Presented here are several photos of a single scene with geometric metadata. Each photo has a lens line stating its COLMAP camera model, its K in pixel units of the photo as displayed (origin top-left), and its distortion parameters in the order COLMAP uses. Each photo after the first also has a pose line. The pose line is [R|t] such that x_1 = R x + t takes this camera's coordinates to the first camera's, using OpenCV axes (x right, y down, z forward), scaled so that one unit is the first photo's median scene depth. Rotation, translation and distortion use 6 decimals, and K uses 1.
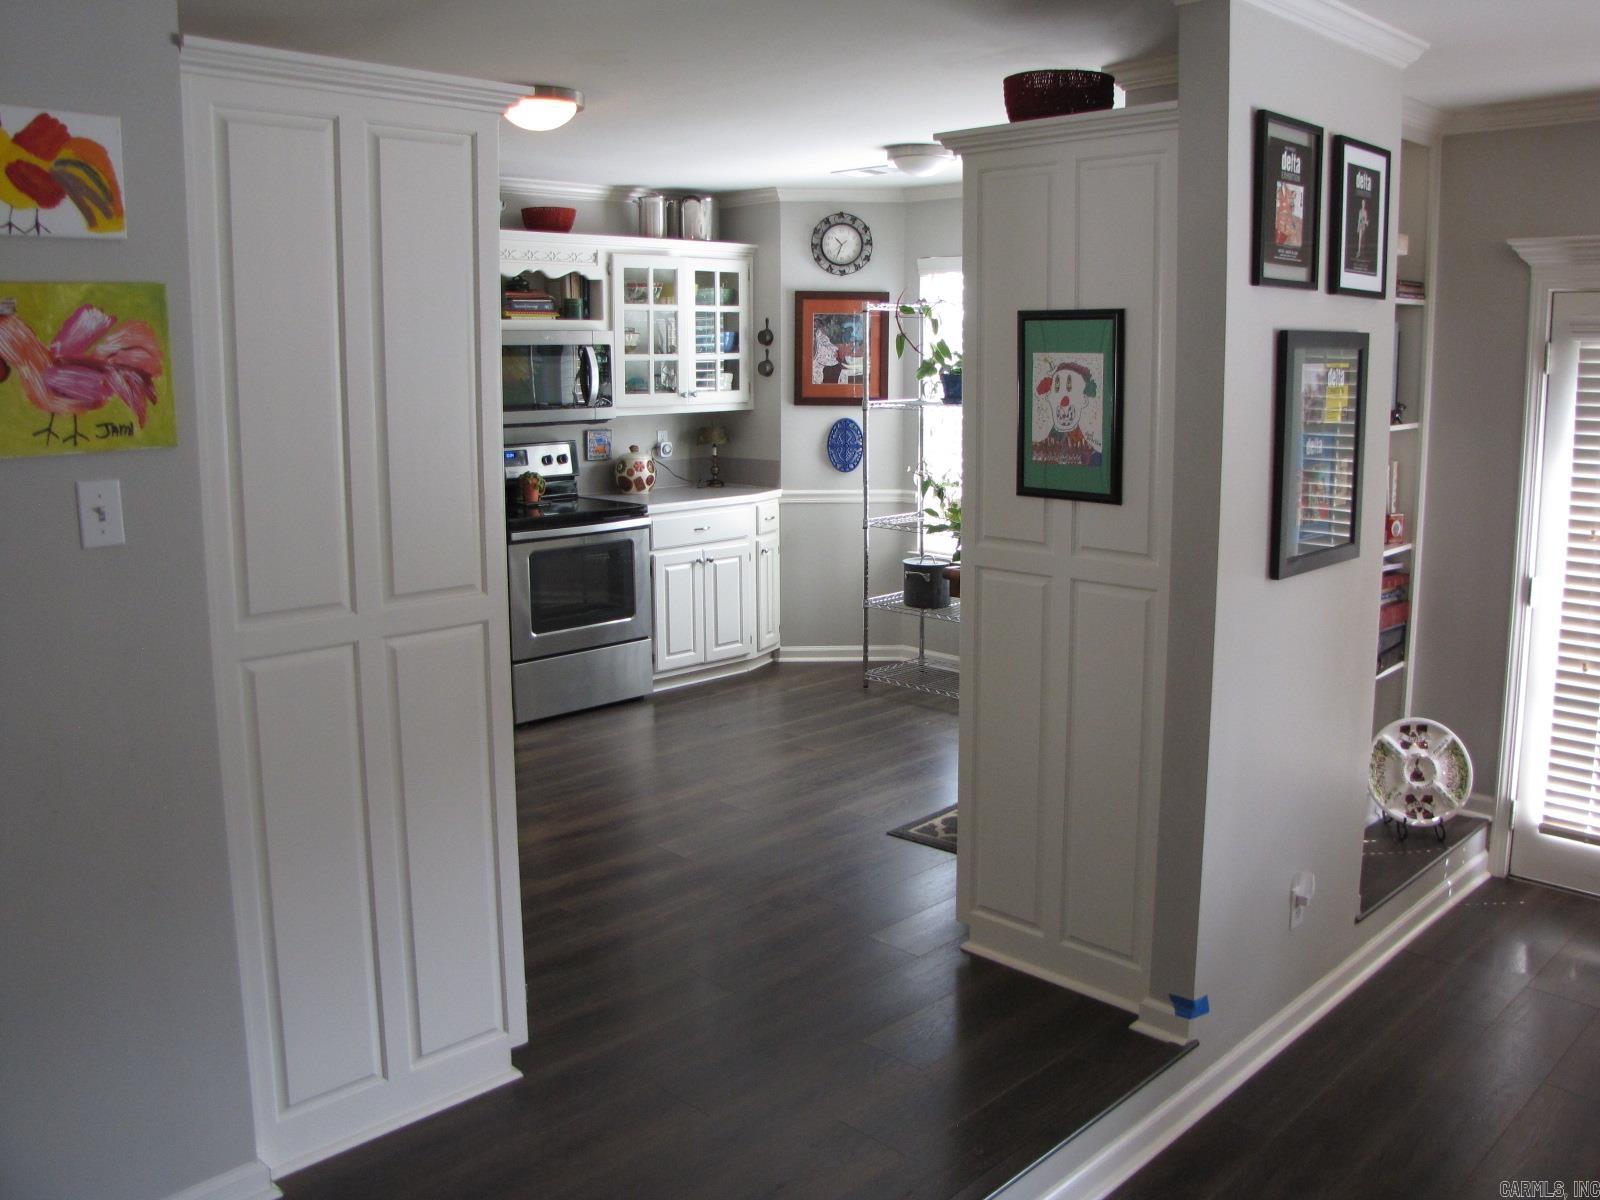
lens RADIAL K [[1362.4, 0, 804.0], [0, 1362.4, 584.0], [0, 0, 1]] dist [-0.183321, 0.161567]
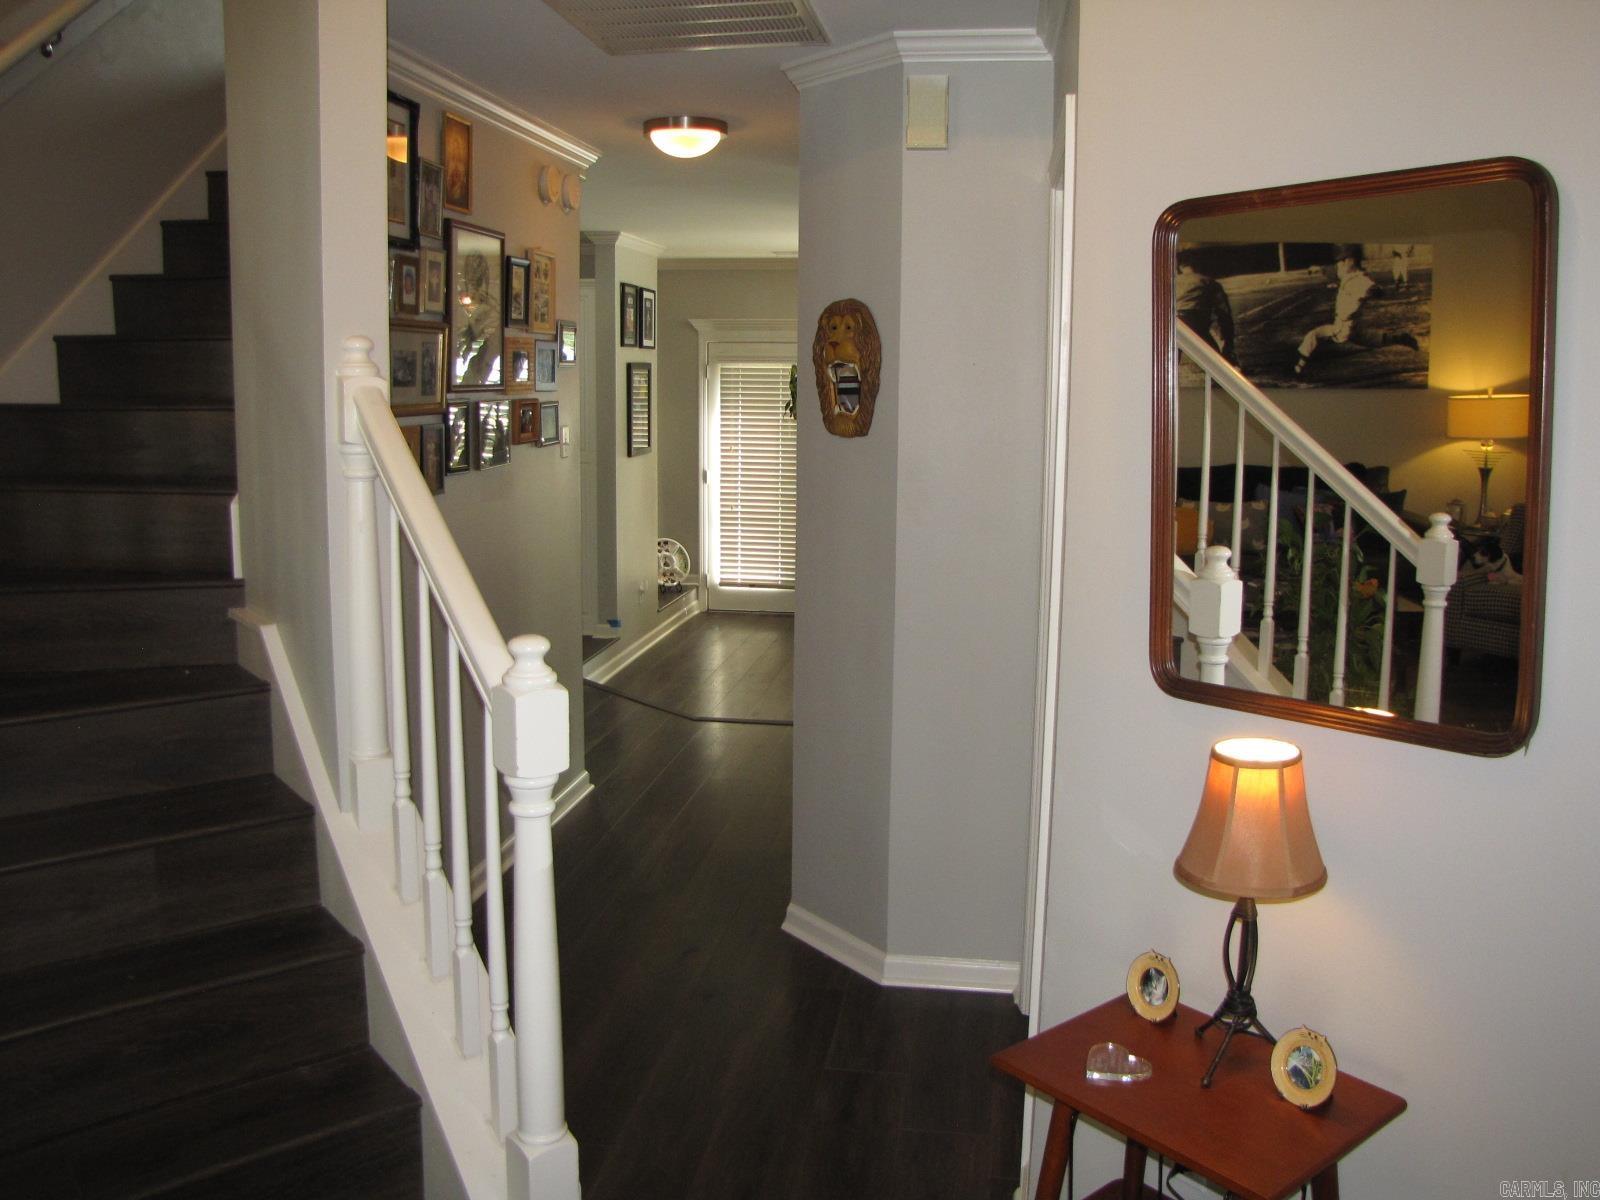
lens RADIAL K [[1362.4, 0, 798.1], [0, 1362.4, 598.5], [0, 0, 1]] dist [-0.183321, 0.161567]
pose [[0.809058, -0.079772, 0.582290, -0.466370], [0.076620, 0.996607, 0.030074, 0.106445], [-0.582713, 0.020284, 0.812425, -0.660498]]
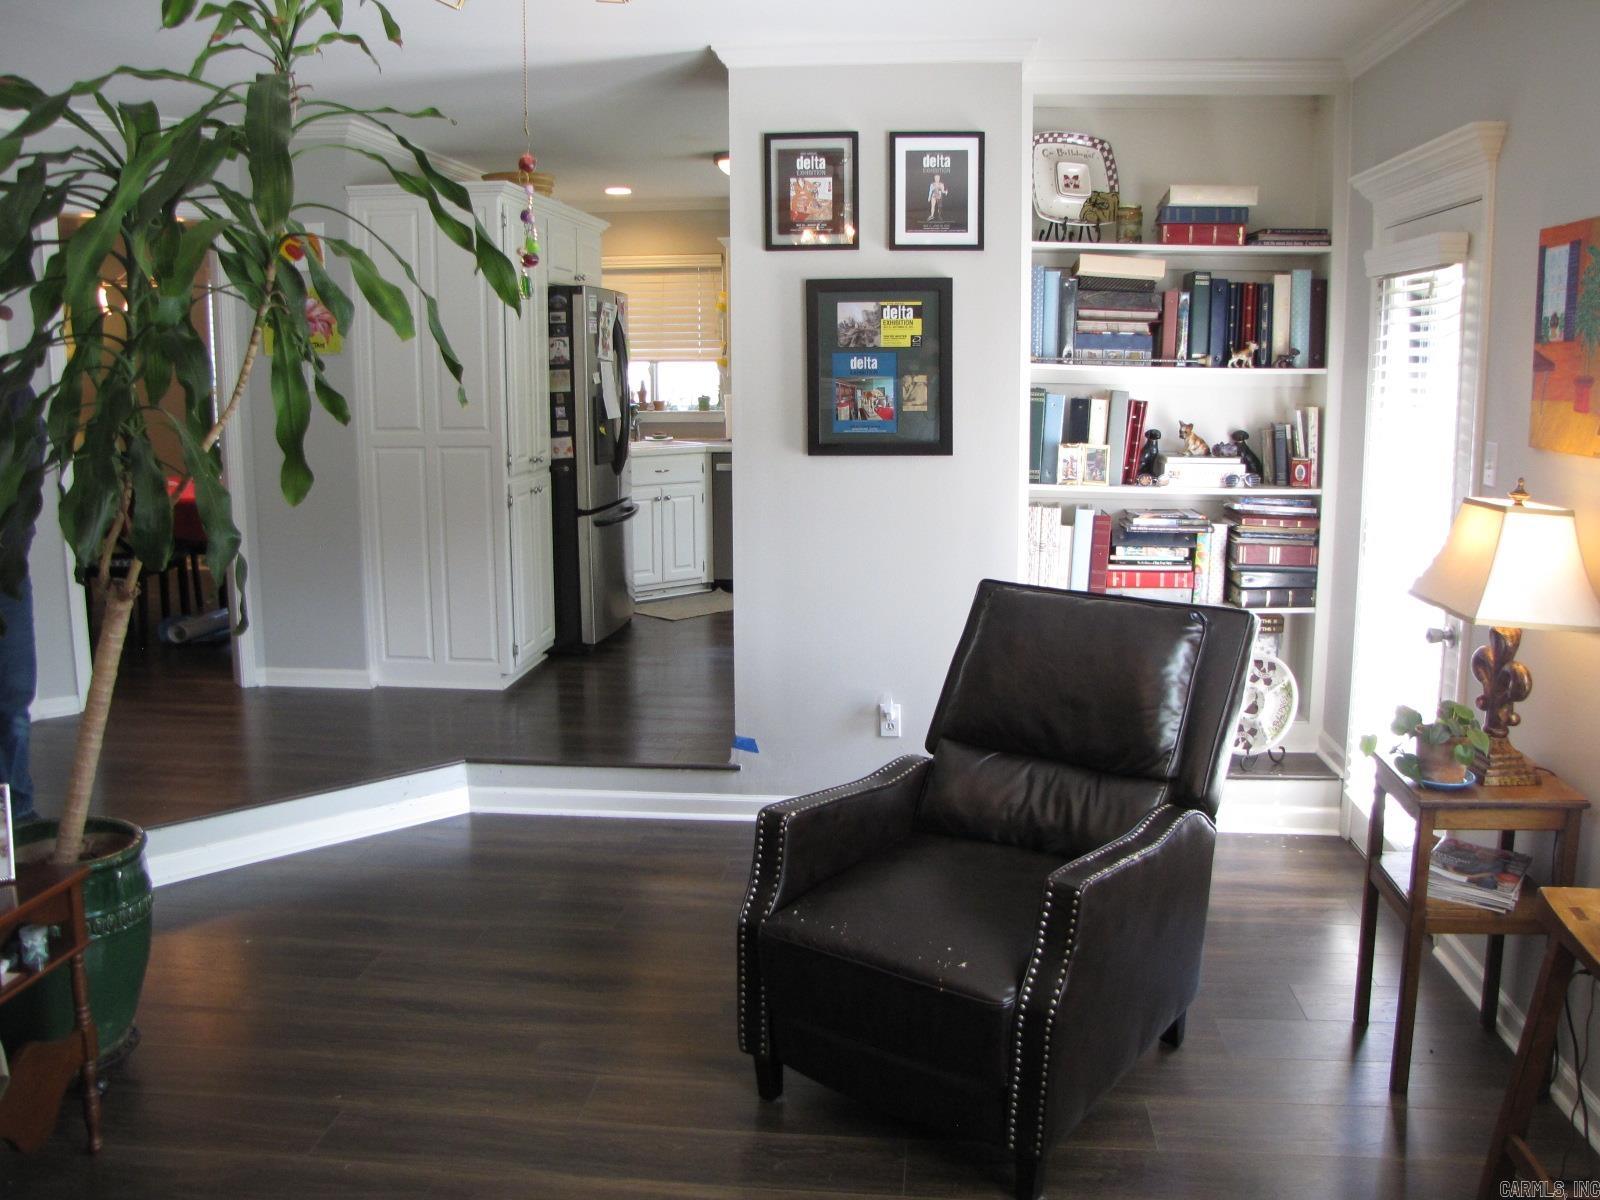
lens RADIAL K [[1362.4, 0, 803.9], [0, 1362.4, 605.5], [0, 0, 1]] dist [-0.183321, 0.161567]
pose [[0.622085, 0.139238, -0.770469, 0.733224], [-0.129153, 0.988828, 0.074420, 0.023596], [0.772224, 0.053212, 0.633118, 0.044375]]
